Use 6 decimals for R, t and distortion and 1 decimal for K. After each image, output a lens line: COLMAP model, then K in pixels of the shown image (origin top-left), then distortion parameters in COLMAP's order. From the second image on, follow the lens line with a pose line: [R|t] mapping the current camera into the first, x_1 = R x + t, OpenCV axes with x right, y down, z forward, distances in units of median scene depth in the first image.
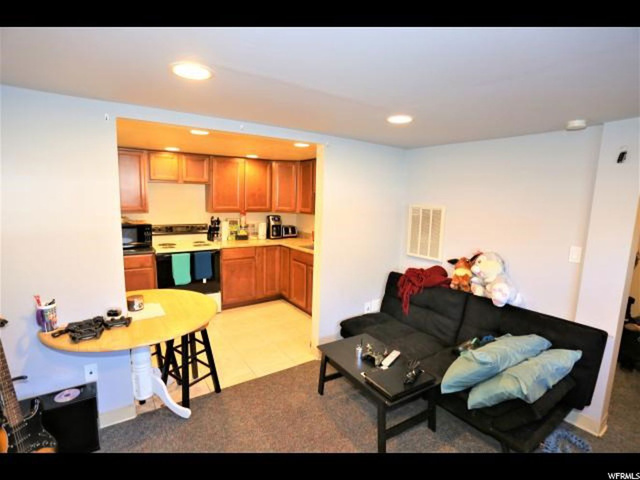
lens RADIAL K [[310.3, 0, 316.6], [0, 310.3, 241.9], [0, 0, 1]] dist [-0.070156, 0.029963]
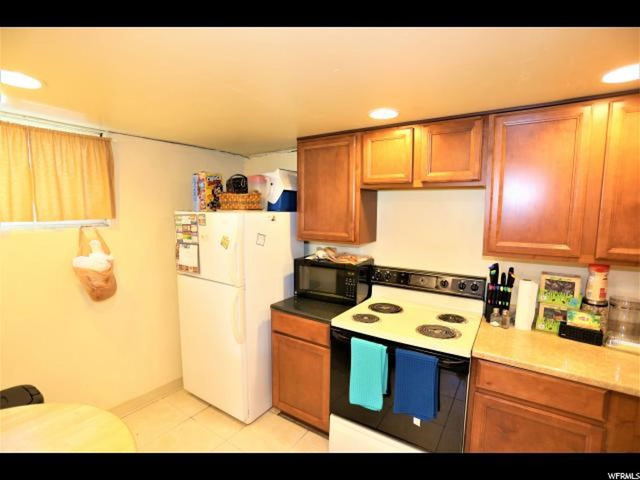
lens RADIAL K [[310.3, 0, 316.6], [0, 310.3, 241.9], [0, 0, 1]] dist [-0.070156, 0.029963]
pose [[0.370182, 0.069962, -0.926321, -0.050551], [-0.128959, 0.991375, 0.023340, -0.088000], [0.919965, 0.110817, 0.376011, 0.605660]]
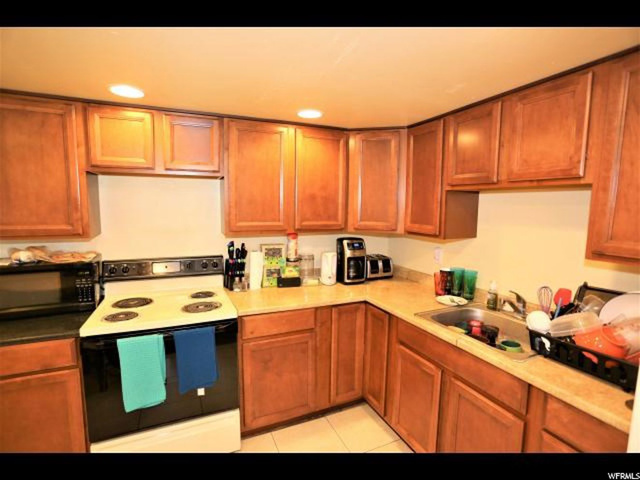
lens RADIAL K [[310.3, 0, 316.6], [0, 310.3, 241.9], [0, 0, 1]] dist [-0.070156, 0.029963]
pose [[0.982325, 0.004512, -0.187127, -0.104280], [-0.010738, 0.999421, -0.032271, -0.065880], [0.186873, 0.033710, 0.981805, 0.515721]]
